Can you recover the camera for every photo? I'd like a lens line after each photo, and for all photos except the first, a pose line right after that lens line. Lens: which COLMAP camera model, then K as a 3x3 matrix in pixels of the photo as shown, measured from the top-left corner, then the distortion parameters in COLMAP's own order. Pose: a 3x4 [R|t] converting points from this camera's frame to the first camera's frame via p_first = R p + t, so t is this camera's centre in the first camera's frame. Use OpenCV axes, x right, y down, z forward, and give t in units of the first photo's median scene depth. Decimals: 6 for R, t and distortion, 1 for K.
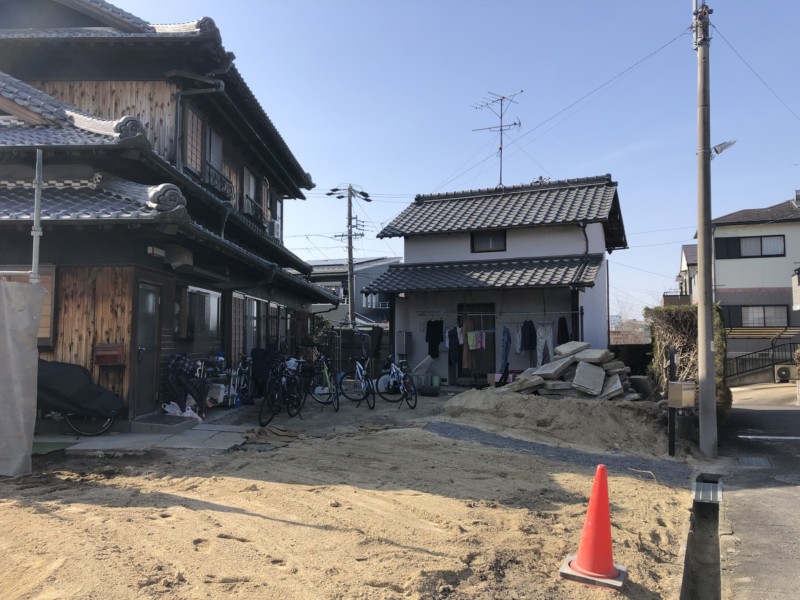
lens RADIAL K [[696.2, 0, 399.5], [0, 696.2, 300.1], [0, 0, 1]] dist [0.033673, -0.003198]
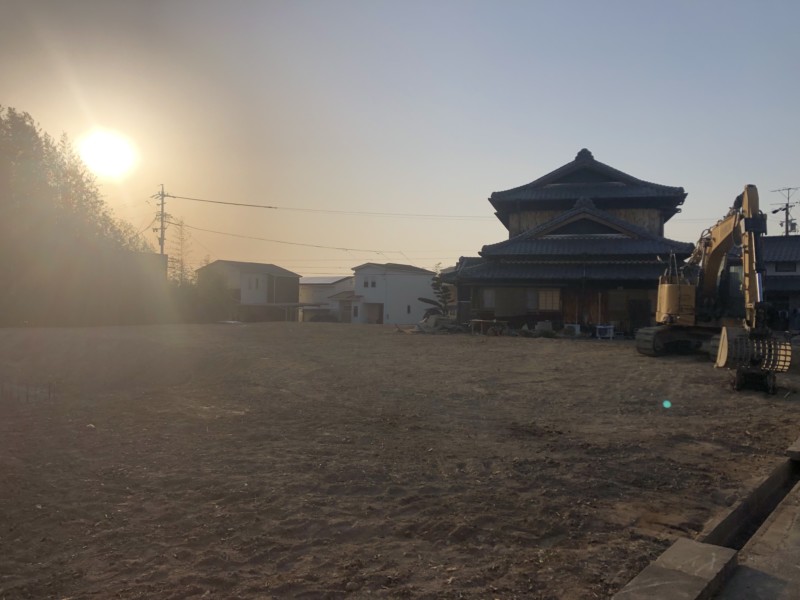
lens RADIAL K [[696.2, 0, 398.2], [0, 696.2, 294.6], [0, 0, 1]] dist [0.033673, -0.003198]
pose [[0.974060, 0.020085, -0.225398, -0.473768], [-0.005913, 0.997972, 0.063373, -0.113820], [0.226214, -0.060396, 0.972203, -1.186258]]
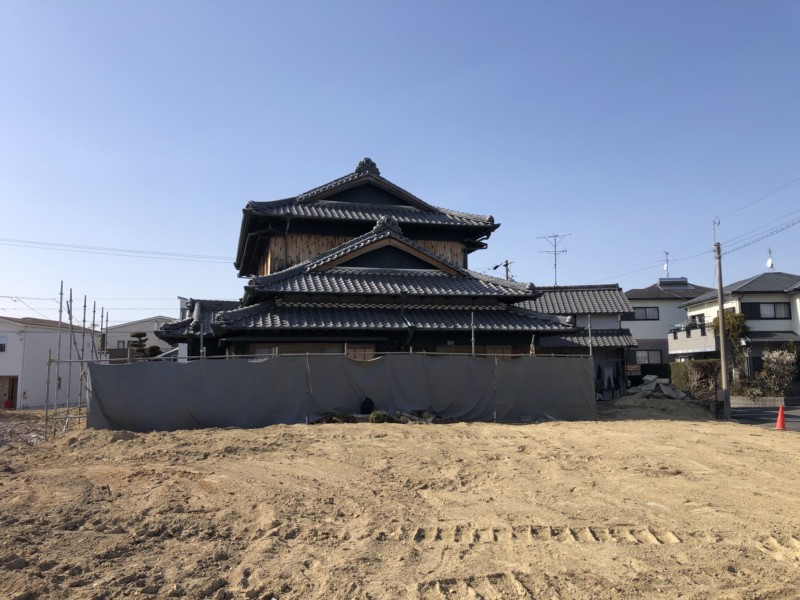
lens RADIAL K [[696.2, 0, 398.3], [0, 696.2, 295.9], [0, 0, 1]] dist [0.033673, -0.003198]
pose [[0.955057, 0.030843, 0.294814, -0.760906], [-0.019868, 0.998996, -0.040151, -0.058859], [-0.295756, 0.032489, 0.954711, -0.570154]]
